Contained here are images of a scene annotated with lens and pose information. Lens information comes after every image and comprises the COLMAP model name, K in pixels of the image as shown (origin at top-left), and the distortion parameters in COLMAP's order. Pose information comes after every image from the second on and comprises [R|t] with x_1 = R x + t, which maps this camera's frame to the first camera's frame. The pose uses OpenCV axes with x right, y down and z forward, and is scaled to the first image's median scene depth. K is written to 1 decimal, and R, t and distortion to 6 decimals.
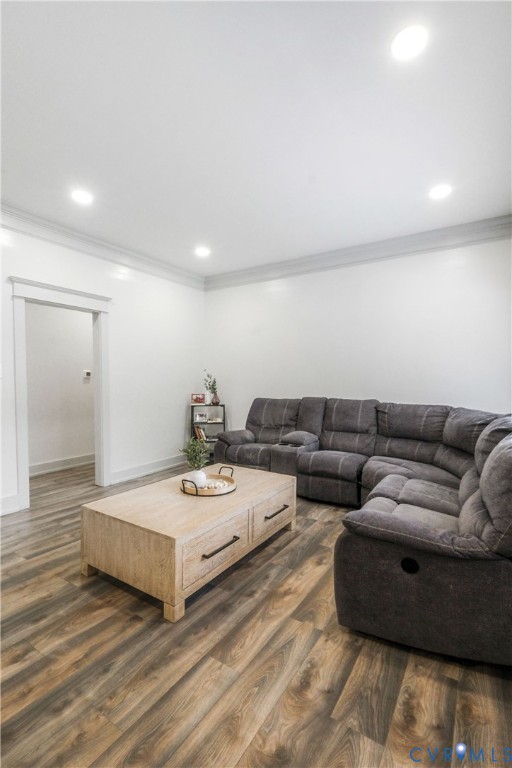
lens RADIAL K [[356.1, 0, 241.2], [0, 356.1, 392.0], [0, 0, 1]] dist [-0.008246, 0.002017]
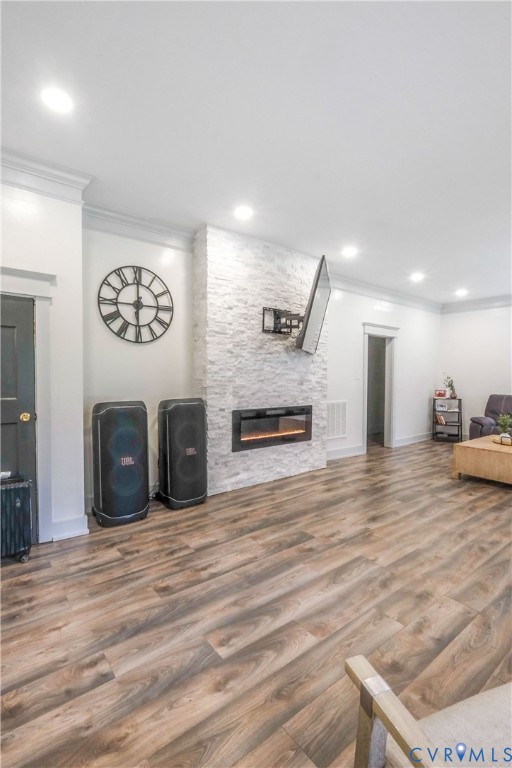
lens RADIAL K [[356.1, 0, 246.0], [0, 356.1, 395.9], [0, 0, 1]] dist [-0.008246, 0.002017]
pose [[0.953659, 0.036360, -0.298683, -0.951298], [-0.025701, 0.998887, 0.039539, -0.019180], [0.299788, -0.030030, 0.953533, -1.258460]]
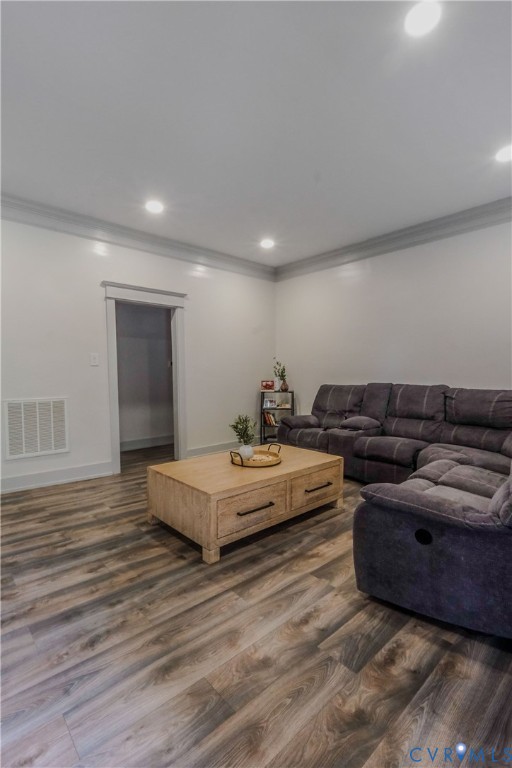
lens RADIAL K [[356.1, 0, 238.7], [0, 356.1, 396.0], [0, 0, 1]] dist [-0.008246, 0.002017]
pose [[0.965675, 0.009595, -0.259577, 0.152126], [-0.000732, 0.999414, 0.034221, 0.030936], [0.259753, -0.032857, 0.965116, -0.080638]]
